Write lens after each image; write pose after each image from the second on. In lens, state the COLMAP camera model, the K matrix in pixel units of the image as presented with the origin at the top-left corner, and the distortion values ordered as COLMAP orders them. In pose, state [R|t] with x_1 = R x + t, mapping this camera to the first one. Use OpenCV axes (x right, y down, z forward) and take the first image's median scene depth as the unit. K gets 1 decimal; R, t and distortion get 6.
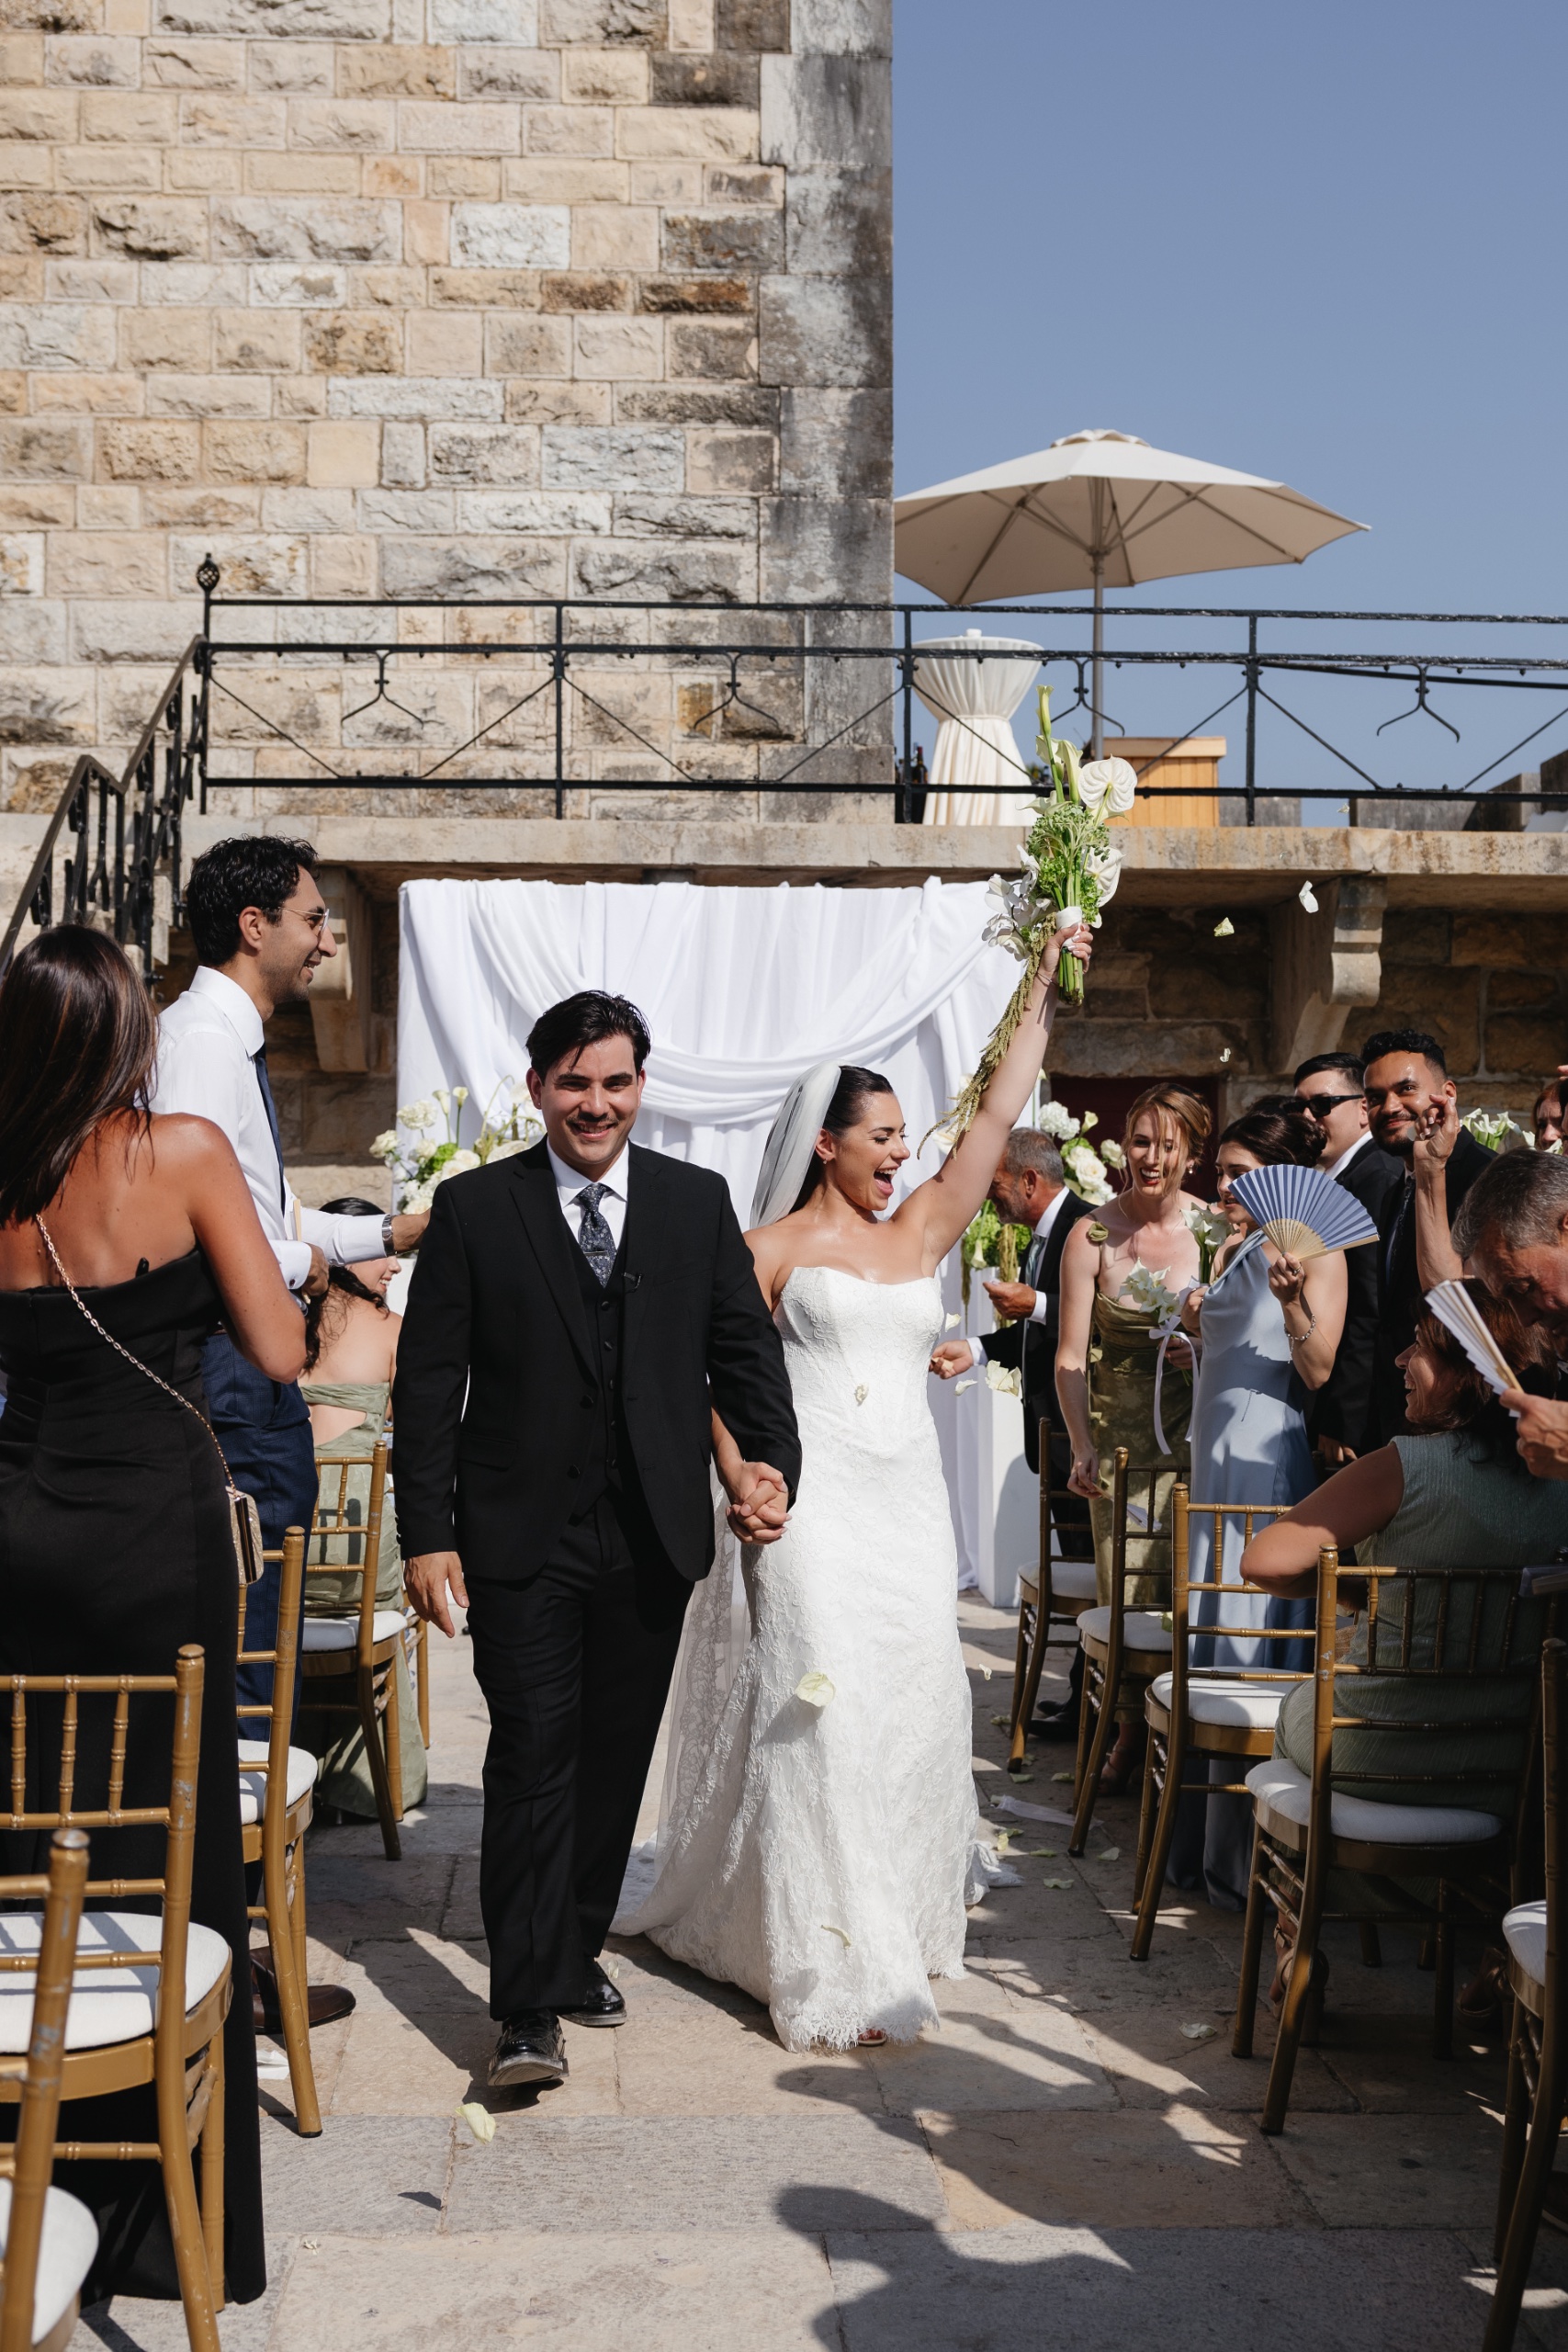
lens RADIAL K [[2951.2, 0, 784.5], [0, 2951.2, 1277.7], [0, 0, 1]] dist [0.011694, 0.016580]
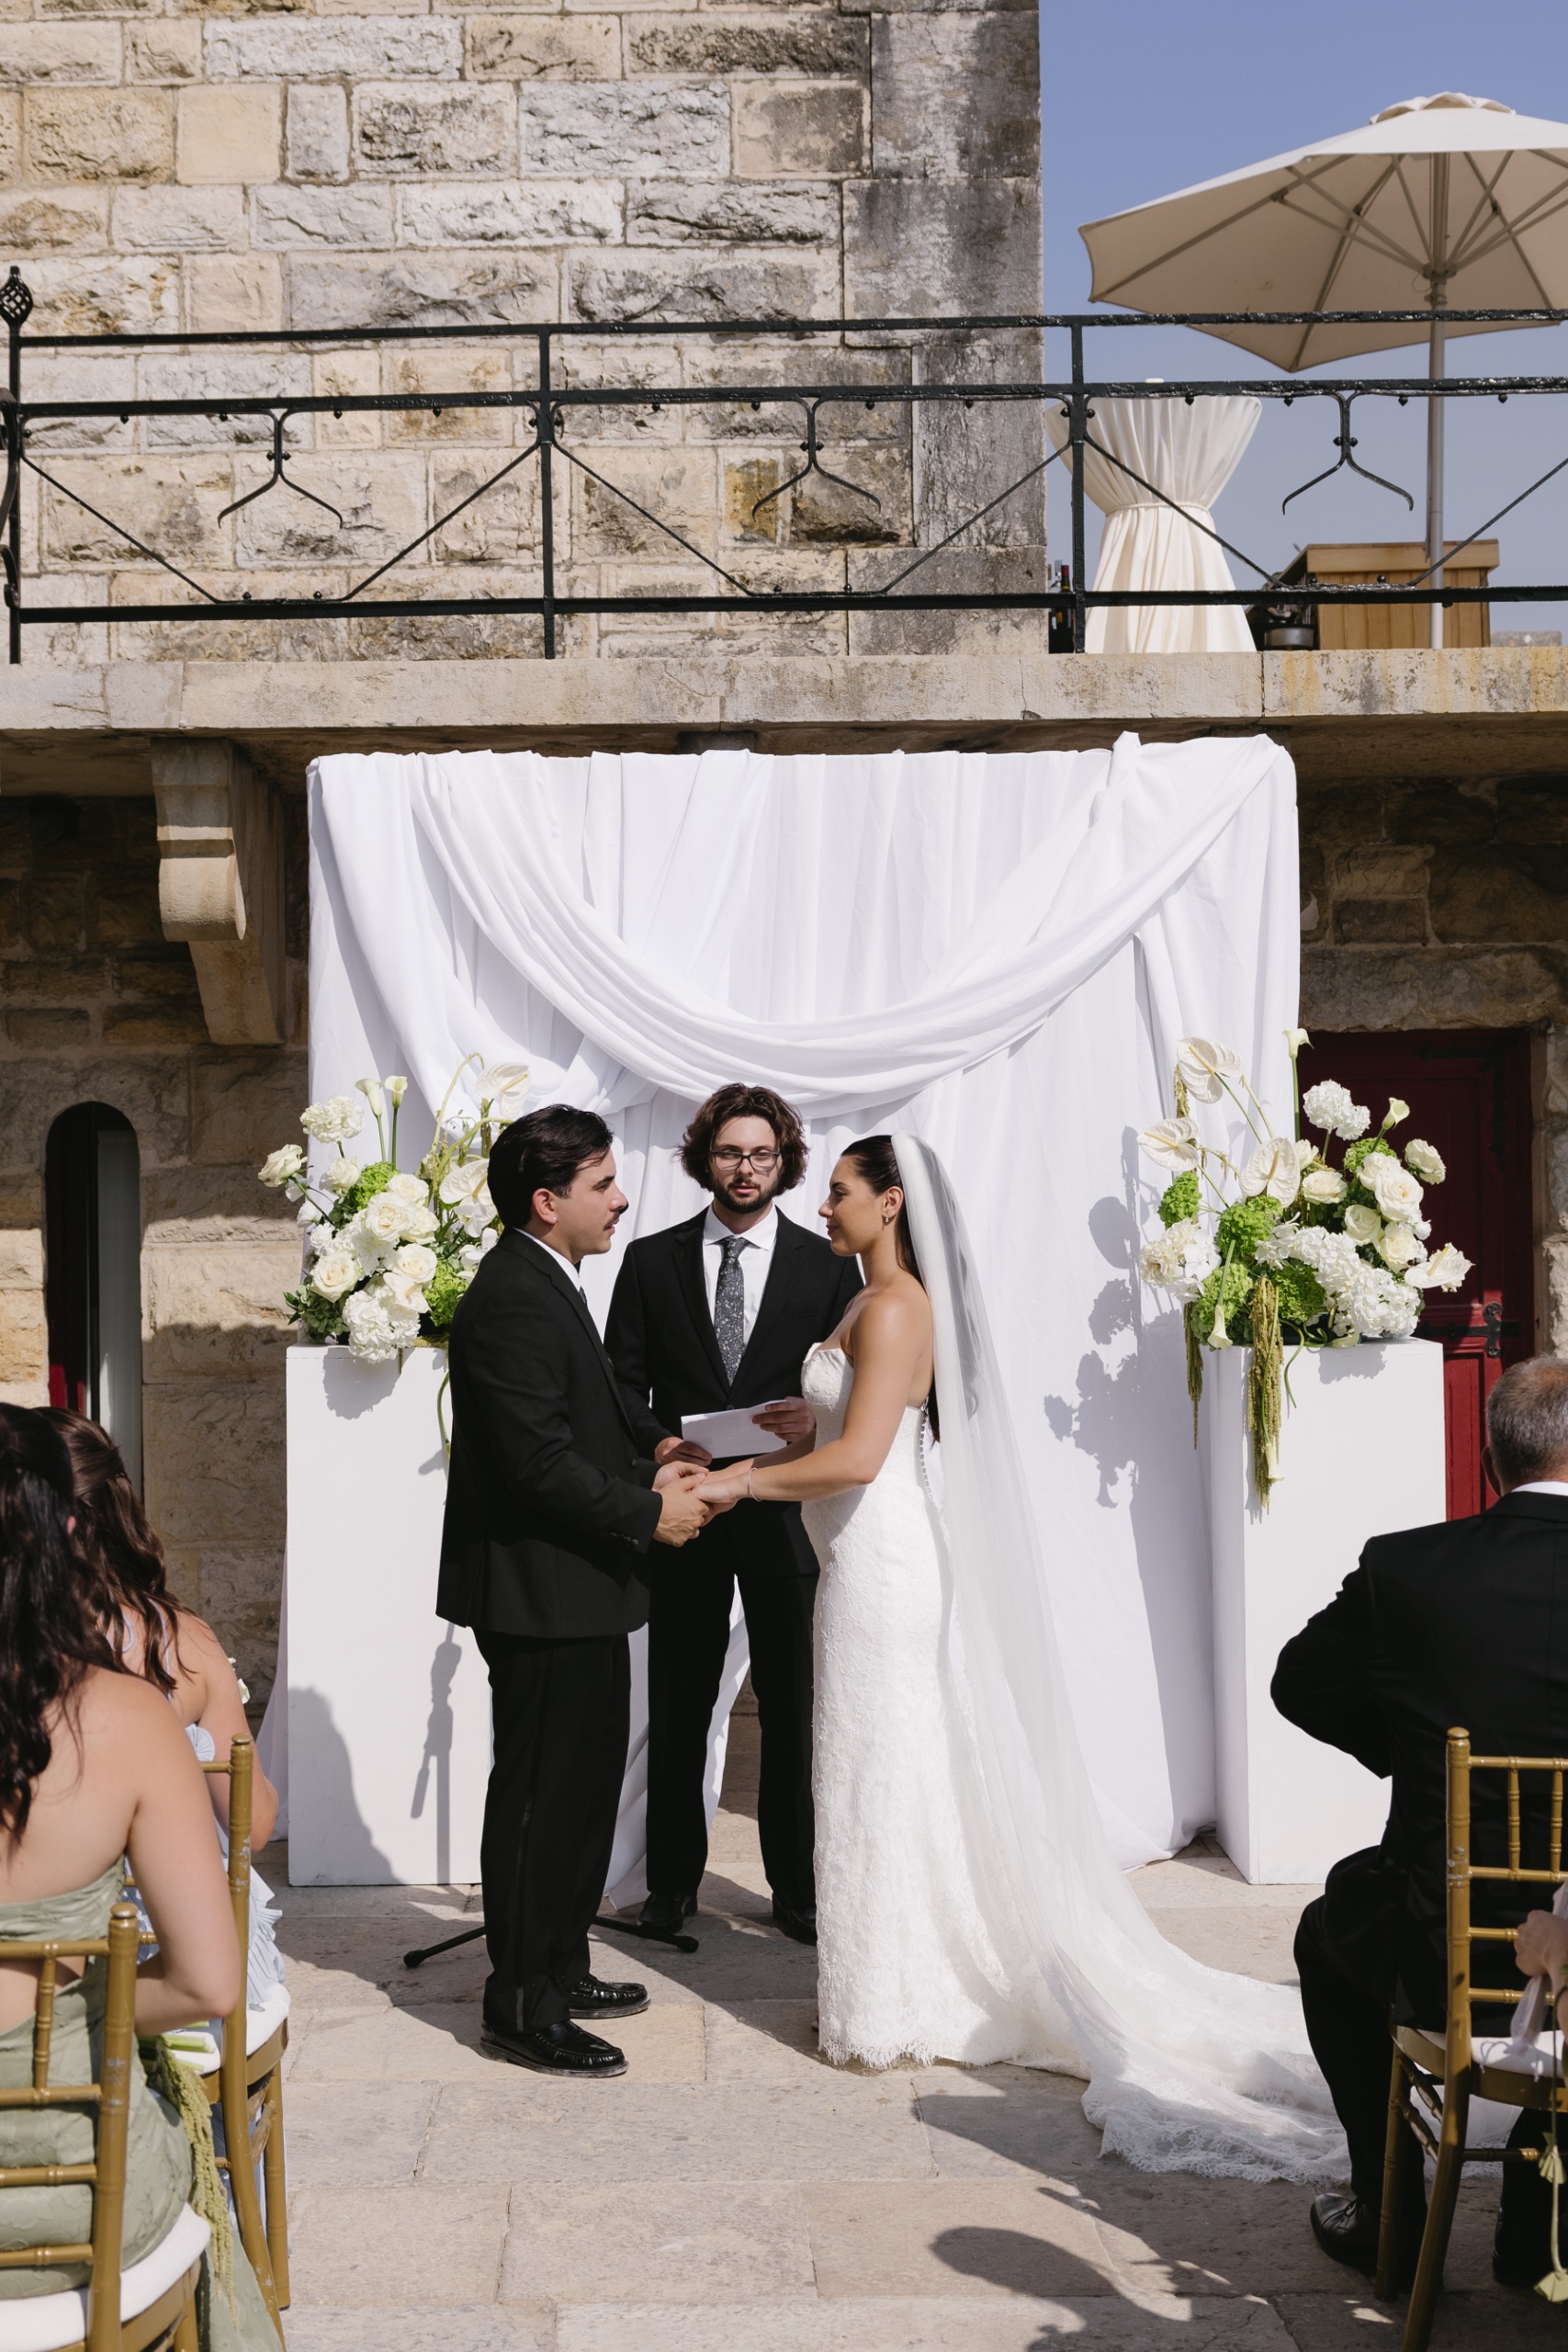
lens RADIAL K [[3241.4, 0, 713.0], [0, 3241.4, 1314.1], [0, 0, 1]] dist [0.005392, 0.021780]
pose [[0.999033, -0.014782, -0.041413, -0.011122], [0.015878, 0.999529, 0.026263, -0.025306], [0.041006, -0.026895, 0.998797, 0.251994]]
